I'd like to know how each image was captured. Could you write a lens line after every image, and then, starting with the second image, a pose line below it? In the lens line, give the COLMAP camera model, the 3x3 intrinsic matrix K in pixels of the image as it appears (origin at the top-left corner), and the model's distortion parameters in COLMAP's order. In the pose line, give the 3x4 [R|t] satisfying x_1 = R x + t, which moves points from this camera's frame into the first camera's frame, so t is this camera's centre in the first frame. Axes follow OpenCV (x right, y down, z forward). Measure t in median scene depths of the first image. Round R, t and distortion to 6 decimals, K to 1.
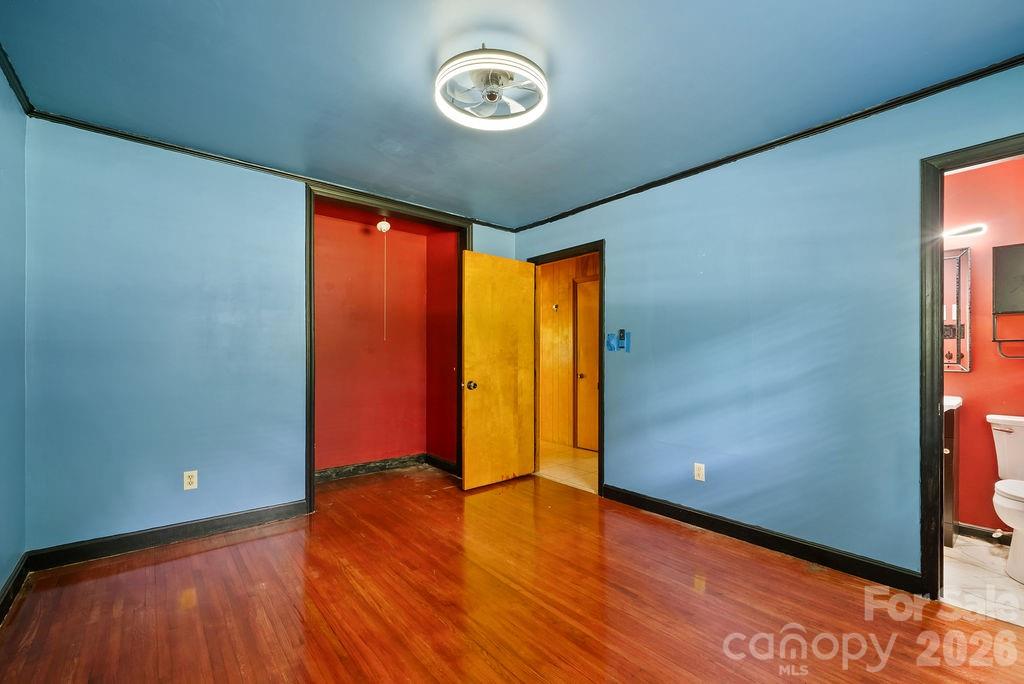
lens RADIAL K [[434.9, 0, 511.7], [0, 434.9, 349.5], [0, 0, 1]] dist [0.001051, -0.000096]
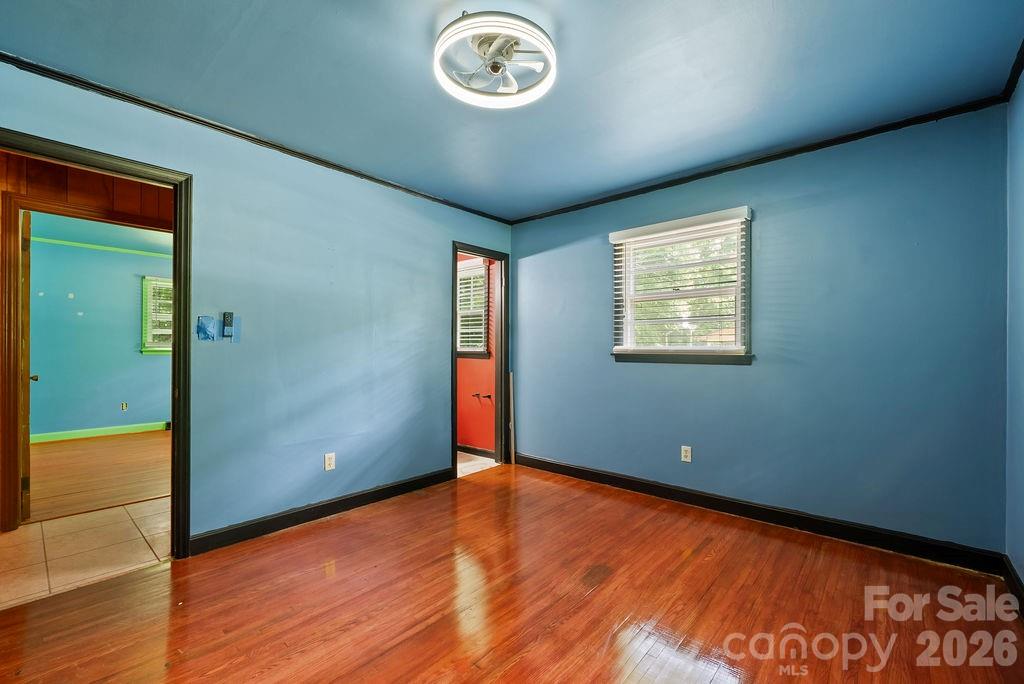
lens RADIAL K [[434.9, 0, 511.1], [0, 434.9, 345.2], [0, 0, 1]] dist [0.001051, -0.000096]
pose [[-0.154366, 0.008852, 0.987974, -0.685721], [-0.014334, 0.999835, -0.011198, 0.014372], [-0.987910, -0.015890, -0.154213, 0.789971]]
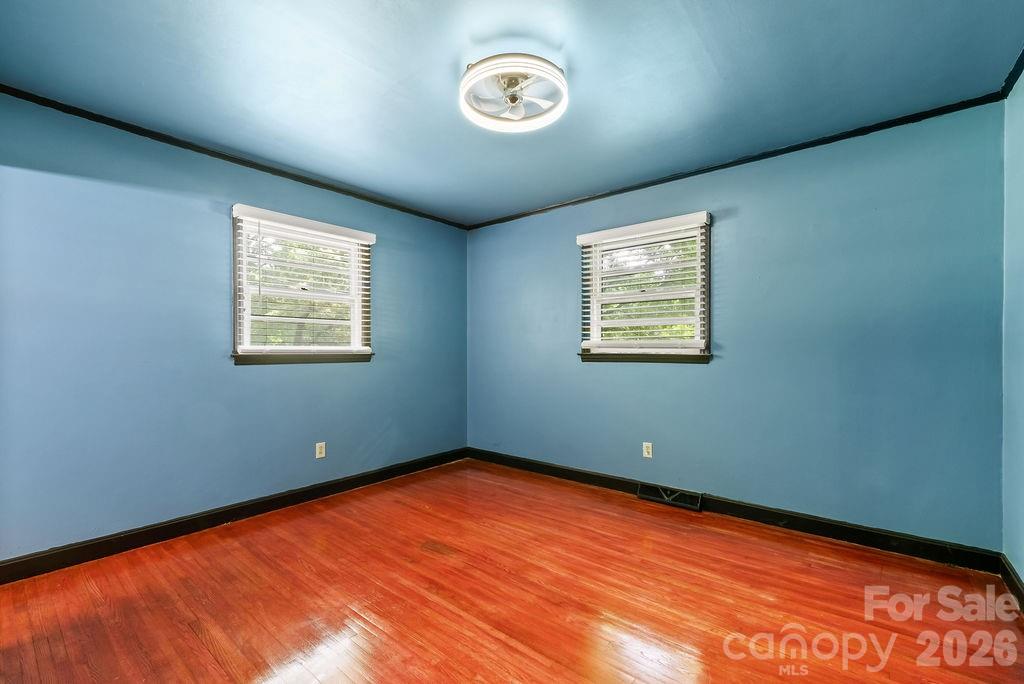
lens RADIAL K [[434.9, 0, 512.6], [0, 434.9, 348.8], [0, 0, 1]] dist [0.001051, -0.000096]
pose [[-0.980386, -0.001260, -0.197081, 0.114954], [0.001224, 0.999921, -0.012484, 0.019280], [0.197082, -0.012480, -0.980308, 1.439245]]
